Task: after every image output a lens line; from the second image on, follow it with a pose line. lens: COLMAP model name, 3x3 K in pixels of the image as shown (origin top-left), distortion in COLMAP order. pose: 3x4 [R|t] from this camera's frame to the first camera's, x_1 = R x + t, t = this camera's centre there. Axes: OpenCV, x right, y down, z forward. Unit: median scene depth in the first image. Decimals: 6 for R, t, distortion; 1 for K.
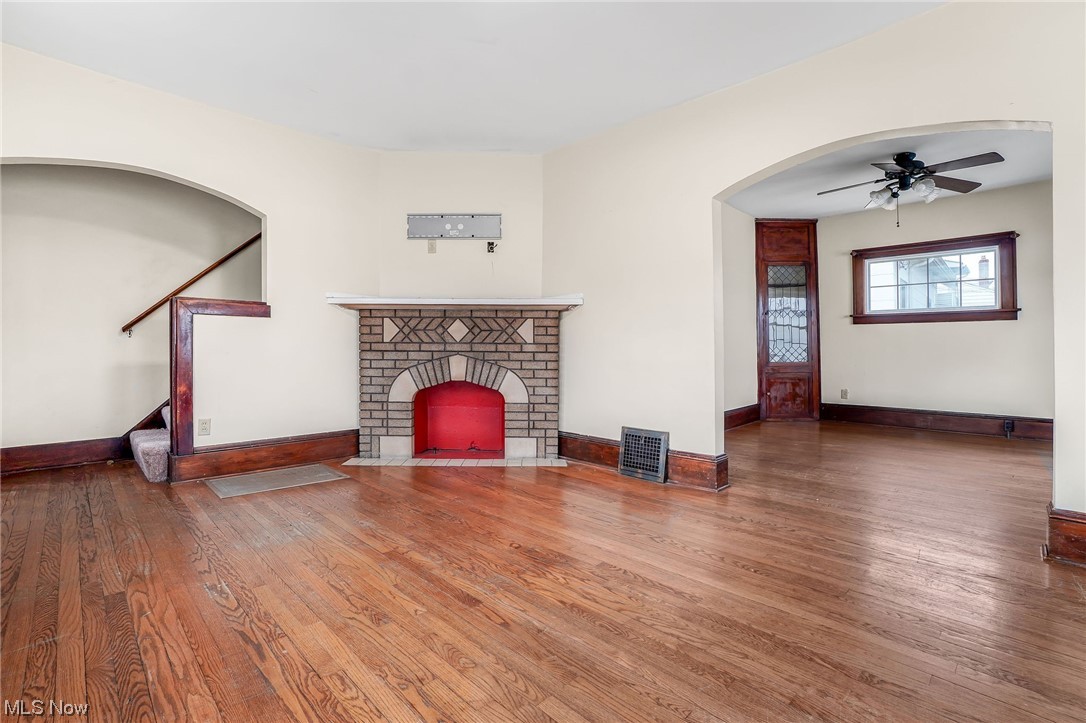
lens RADIAL K [[491.4, 0, 530.2], [0, 491.4, 357.6], [0, 0, 1]] dist [-0.026658, 0.000548]
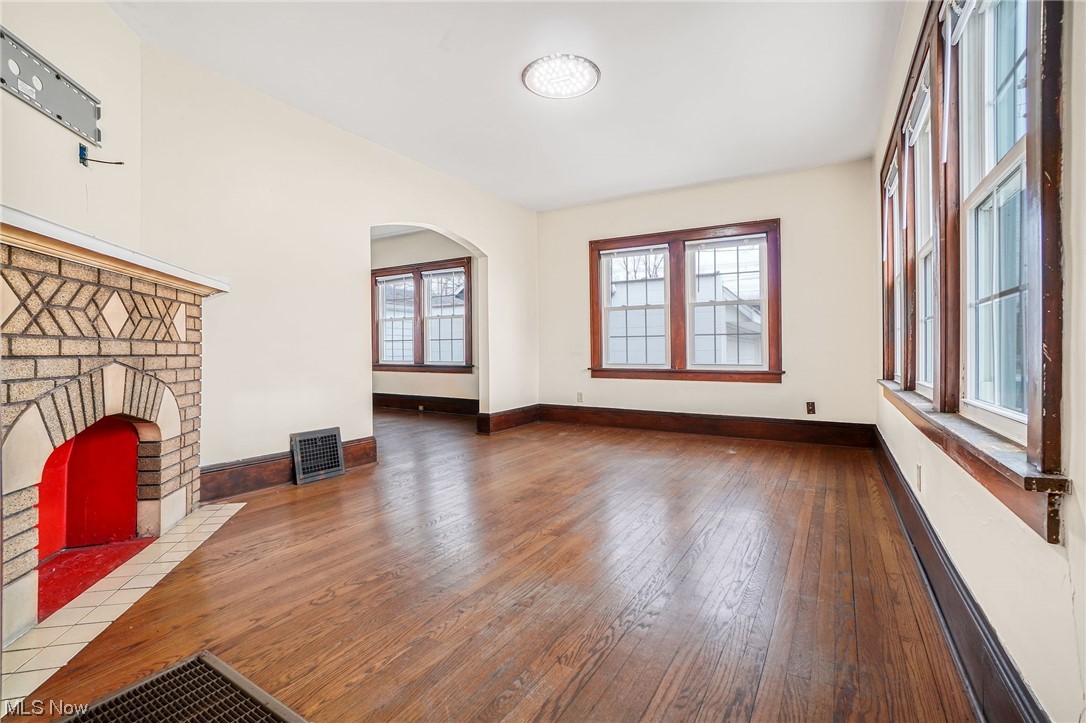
lens RADIAL K [[491.4, 0, 530.2], [0, 491.4, 357.6], [0, 0, 1]] dist [-0.026658, 0.000548]
pose [[-0.234486, -0.018506, 0.971943, -0.724434], [0.016092, 0.999608, 0.022915, -0.015482], [-0.971986, 0.021014, -0.234096, 0.702786]]
